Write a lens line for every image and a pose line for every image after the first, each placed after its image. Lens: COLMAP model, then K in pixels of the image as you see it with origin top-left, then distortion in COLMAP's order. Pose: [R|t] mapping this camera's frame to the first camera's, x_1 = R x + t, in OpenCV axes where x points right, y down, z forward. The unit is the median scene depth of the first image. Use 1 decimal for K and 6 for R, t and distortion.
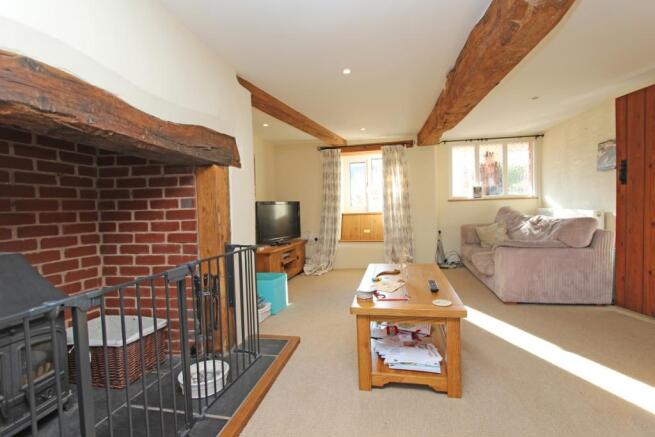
lens RADIAL K [[299.0, 0, 327.1], [0, 299.0, 218.7], [0, 0, 1]] dist [-0.004517, -0.000463]
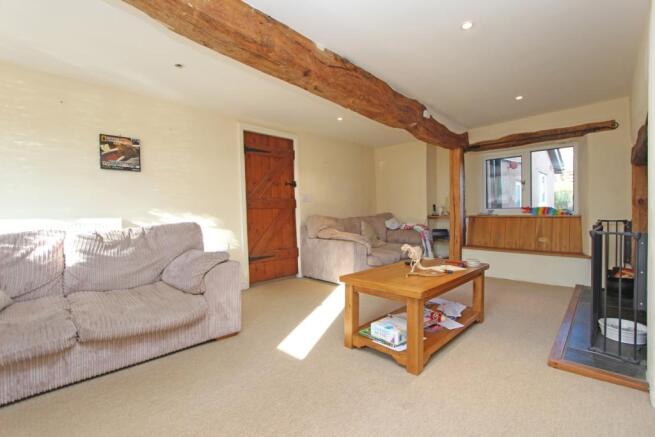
lens RADIAL K [[299.0, 0, 327.4], [0, 299.0, 217.6], [0, 0, 1]] dist [-0.004517, -0.000463]
pose [[-0.831121, 0.023312, 0.555603, -0.023817], [0.048787, 0.998325, 0.031092, -0.027018], [-0.553948, 0.052948, -0.830866, 1.357735]]
